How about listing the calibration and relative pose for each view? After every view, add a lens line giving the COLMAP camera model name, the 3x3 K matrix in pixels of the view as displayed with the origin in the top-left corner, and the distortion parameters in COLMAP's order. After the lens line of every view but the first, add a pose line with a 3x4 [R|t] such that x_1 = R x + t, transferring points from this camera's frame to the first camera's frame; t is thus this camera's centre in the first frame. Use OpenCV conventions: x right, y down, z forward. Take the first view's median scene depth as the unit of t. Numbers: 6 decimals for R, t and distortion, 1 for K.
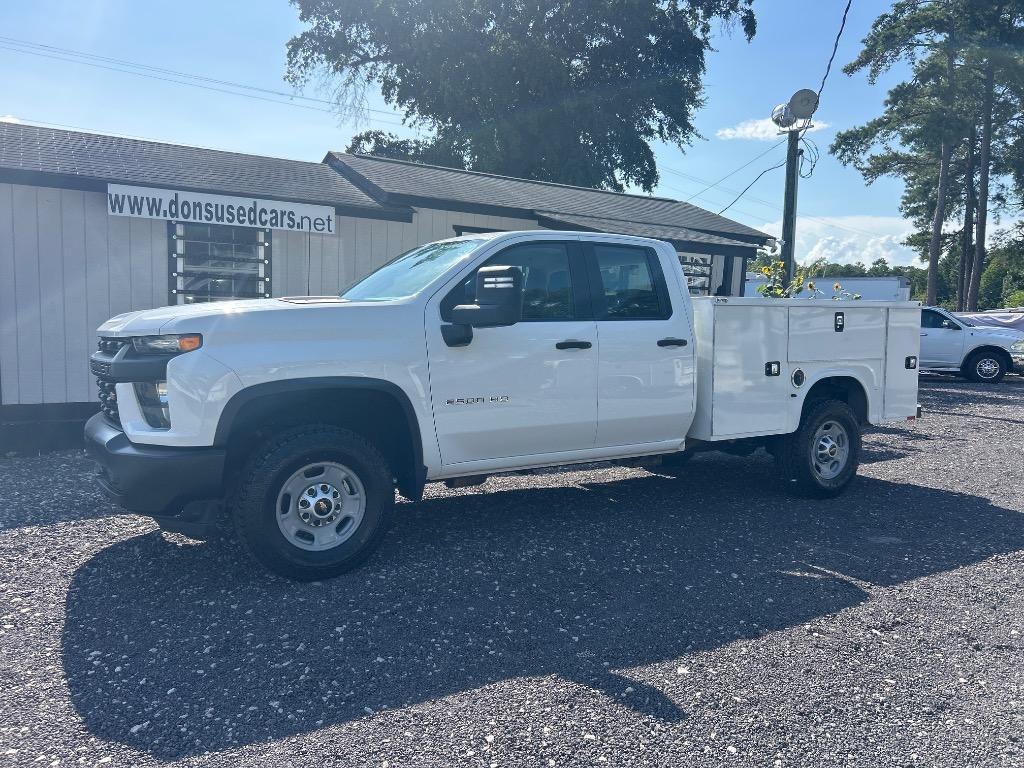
lens RADIAL K [[772.5, 0, 509.8], [0, 772.5, 379.9], [0, 0, 1]] dist [0.044129, -0.048742]
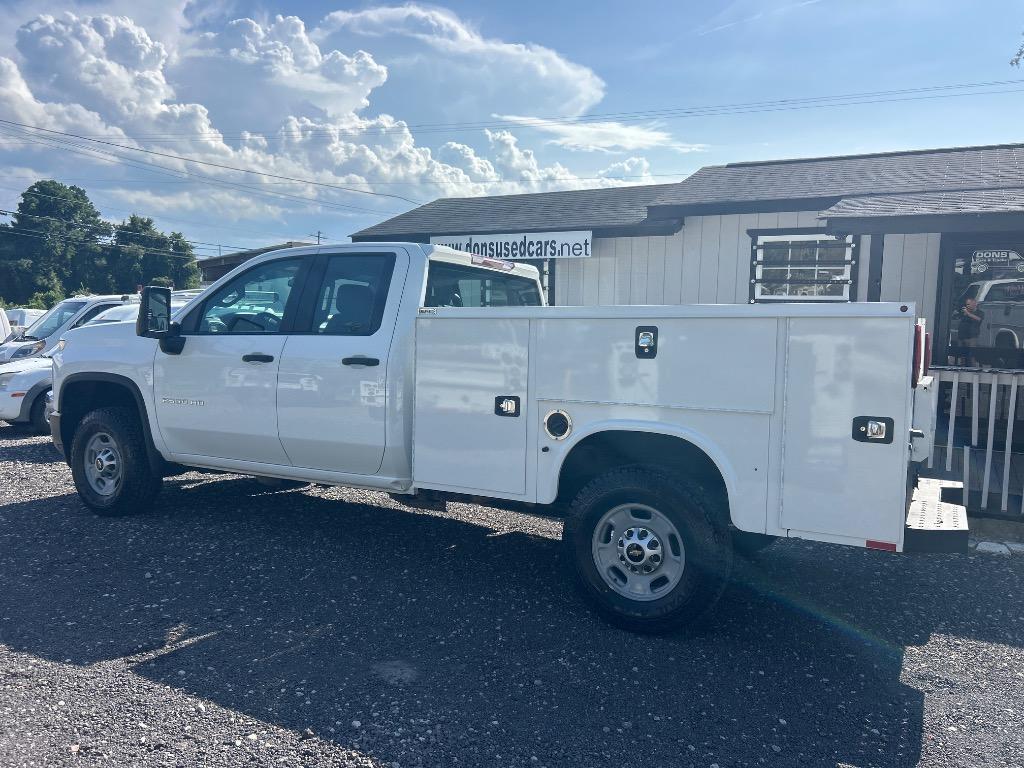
lens RADIAL K [[772.5, 0, 509.5], [0, 772.5, 388.8], [0, 0, 1]] dist [0.044129, -0.048742]
pose [[0.486587, 0.057125, -0.871763, 0.652828], [-0.083180, 0.996356, 0.018861, -0.029710], [0.869663, 0.063335, 0.489565, 0.455150]]
